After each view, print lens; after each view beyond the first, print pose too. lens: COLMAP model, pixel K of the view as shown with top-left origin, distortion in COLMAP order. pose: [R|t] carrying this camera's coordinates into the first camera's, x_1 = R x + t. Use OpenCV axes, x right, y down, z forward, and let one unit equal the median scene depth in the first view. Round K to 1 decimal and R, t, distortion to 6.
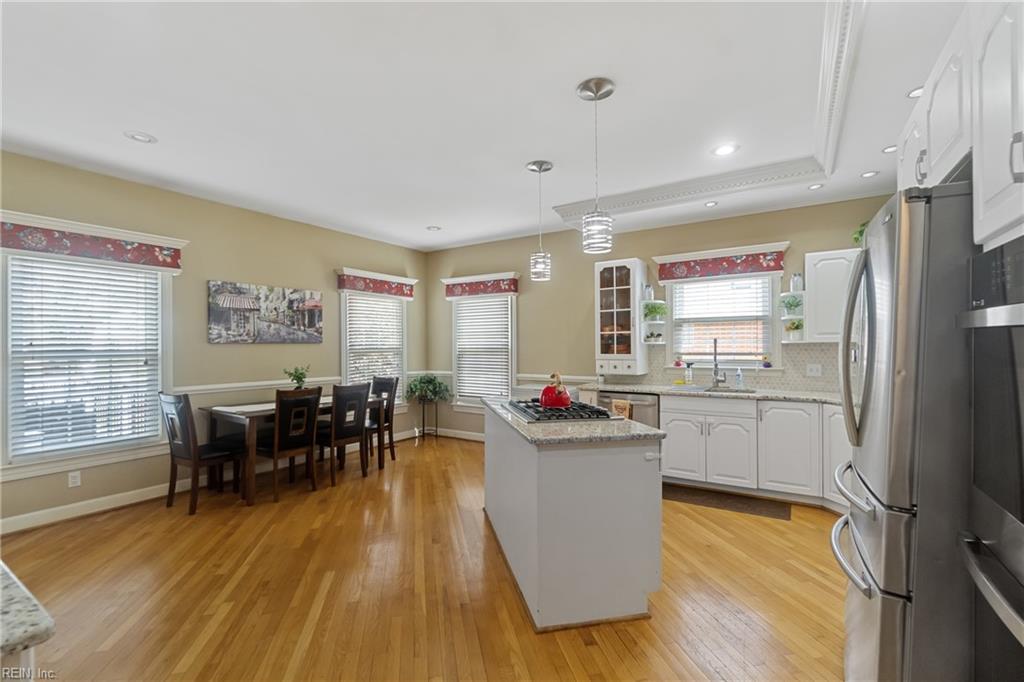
lens RADIAL K [[448.8, 0, 510.5], [0, 448.8, 342.0], [0, 0, 1]] dist [-0.005445, 0.001285]
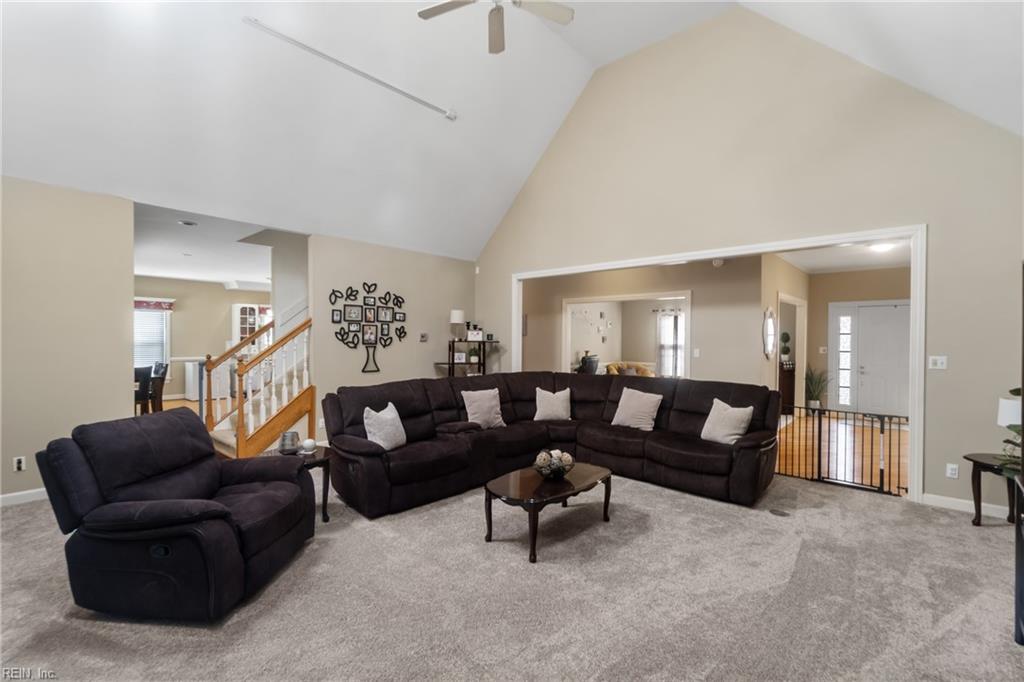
lens RADIAL K [[448.8, 0, 516.0], [0, 448.8, 341.8], [0, 0, 1]] dist [-0.005445, 0.001285]
pose [[0.146727, -0.000341, 0.989177, -1.884019], [-0.013724, 0.999903, 0.002380, -0.014517], [-0.989082, -0.013924, 0.146708, -0.717787]]
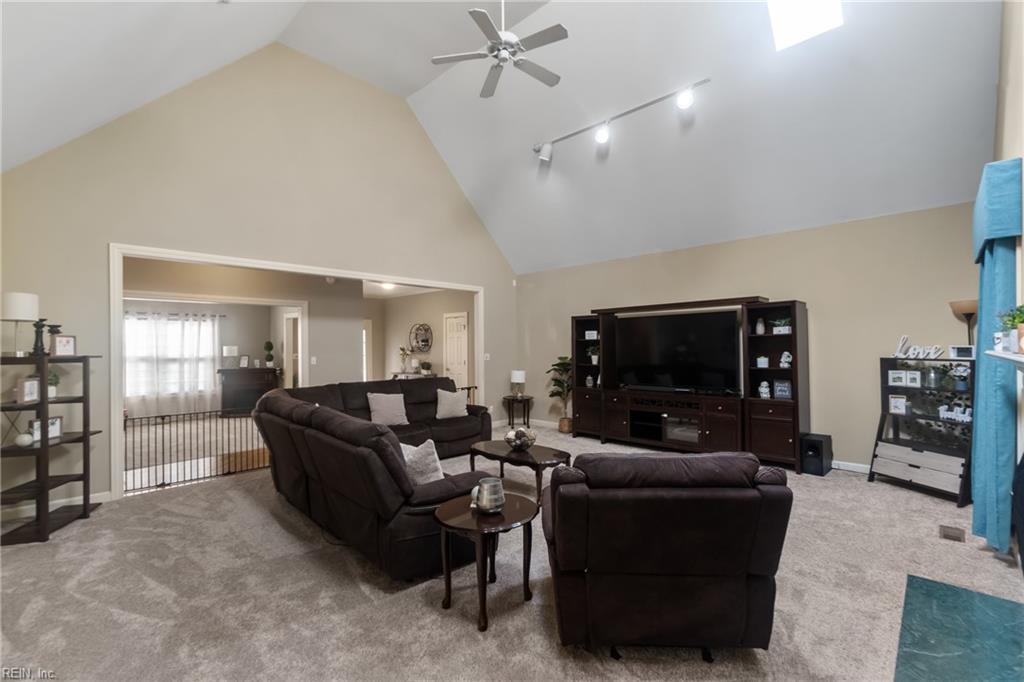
lens RADIAL K [[448.8, 0, 502.9], [0, 448.8, 344.6], [0, 0, 1]] dist [-0.005445, 0.001285]
pose [[-0.979821, 0.016778, 0.199174, -1.324453], [0.014700, 0.999821, -0.011910, -0.010934], [-0.199338, -0.008742, -0.979892, 0.273356]]
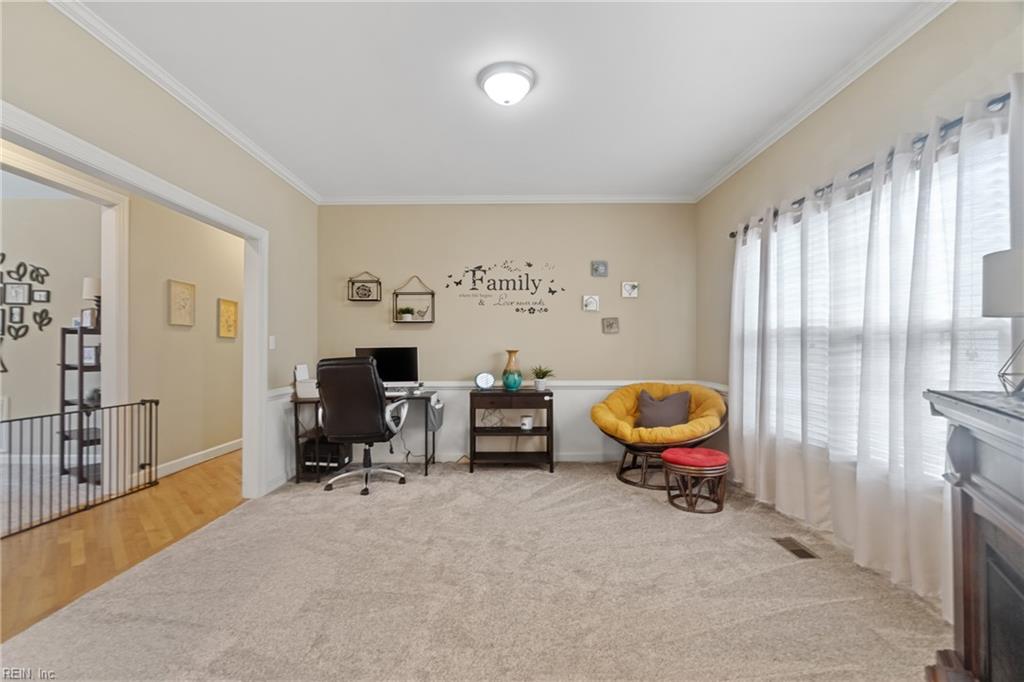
lens RADIAL K [[448.8, 0, 517.3], [0, 448.8, 348.2], [0, 0, 1]] dist [-0.005445, 0.001285]
pose [[0.838506, 0.005526, 0.544865, -0.157744], [-0.006509, 0.999979, -0.000126, 0.024446], [-0.544854, -0.003440, 0.838524, -1.574396]]
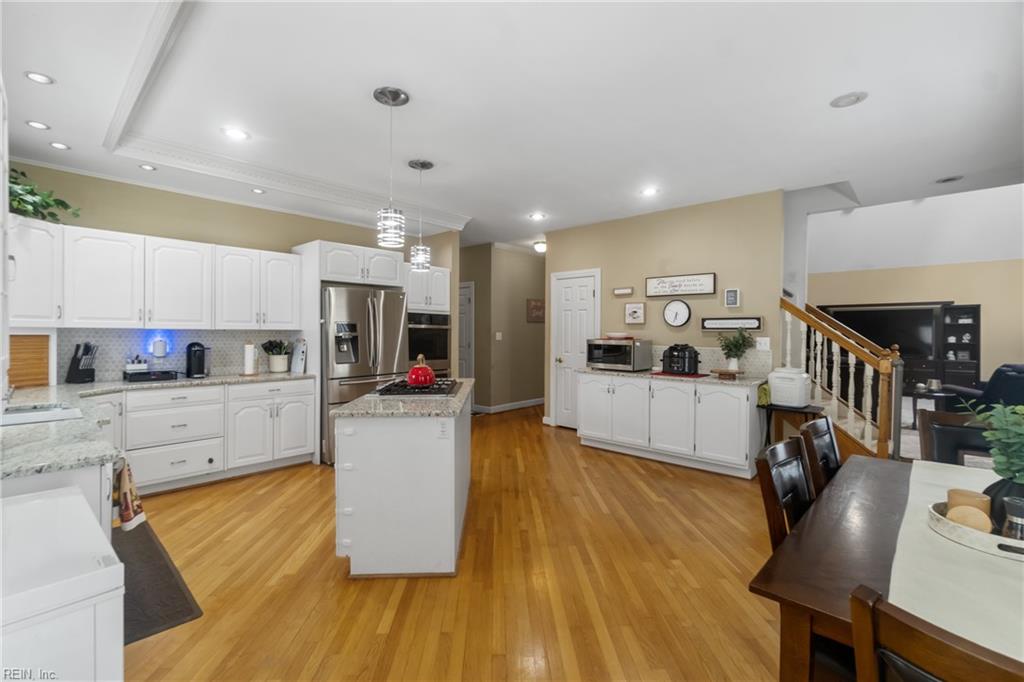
lens RADIAL K [[448.8, 0, 511.4], [0, 448.8, 335.1], [0, 0, 1]] dist [-0.005445, 0.001285]
pose [[-0.984118, -0.002255, 0.177503, -0.204775], [-0.001811, 0.999995, 0.002659, 0.008851], [-0.177508, 0.002295, -0.984117, 1.283380]]
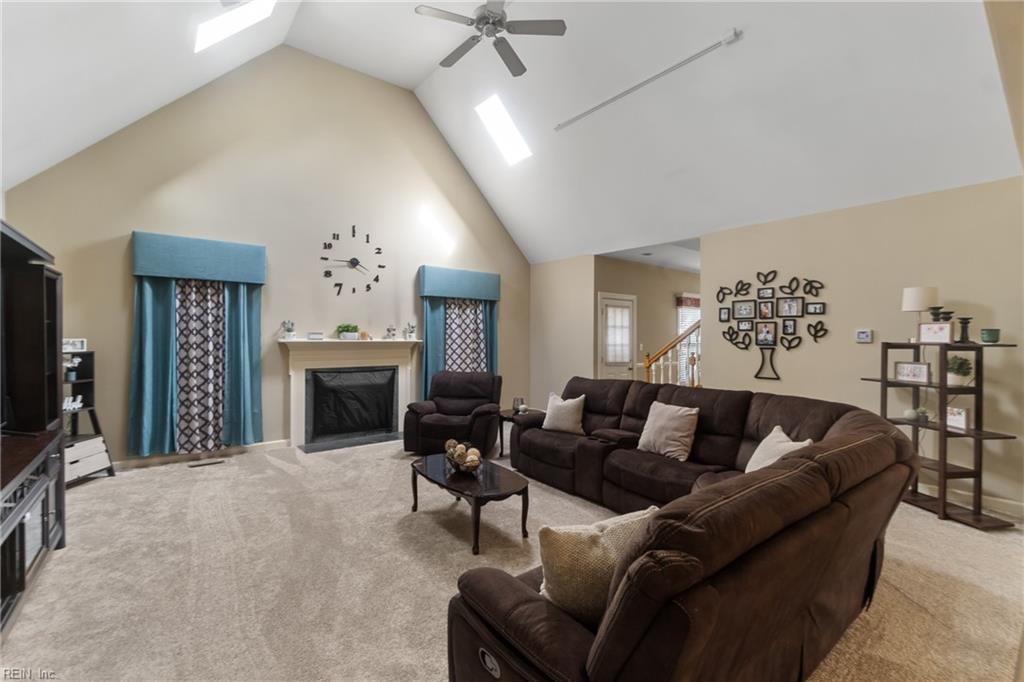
lens RADIAL K [[448.8, 0, 509.1], [0, 448.8, 336.4], [0, 0, 1]] dist [-0.005445, 0.001285]
pose [[0.949001, 0.008573, -0.315157, -0.860155], [-0.006339, 0.999947, 0.008113, -0.025420], [0.315210, -0.005702, 0.949005, -1.350328]]
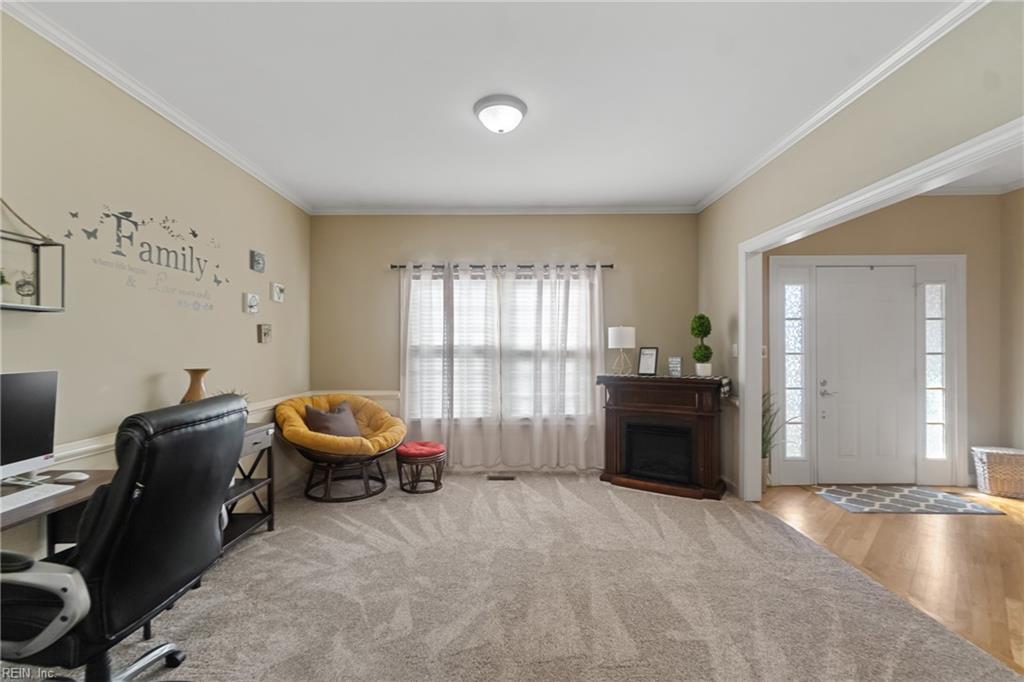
lens RADIAL K [[448.8, 0, 508.8], [0, 448.8, 348.8], [0, 0, 1]] dist [-0.005445, 0.001285]
pose [[-0.536523, 0.007119, 0.843855, -0.371568], [0.000951, 0.999969, -0.007831, 0.006914], [-0.843885, -0.003399, -0.536513, -0.771425]]
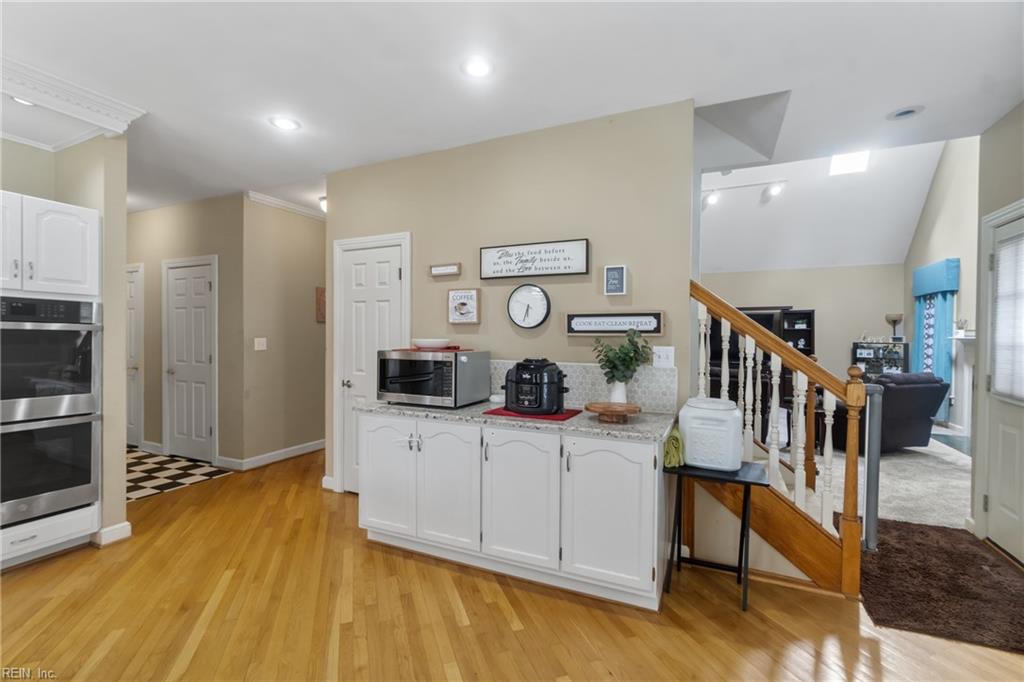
lens RADIAL K [[448.8, 0, 507.9], [0, 448.8, 337.9], [0, 0, 1]] dist [-0.005445, 0.001285]
pose [[-0.991857, -0.001068, -0.127350, -0.292860], [-0.000730, 0.999996, -0.002695, 0.005877], [0.127352, -0.002580, -0.991854, 0.789651]]
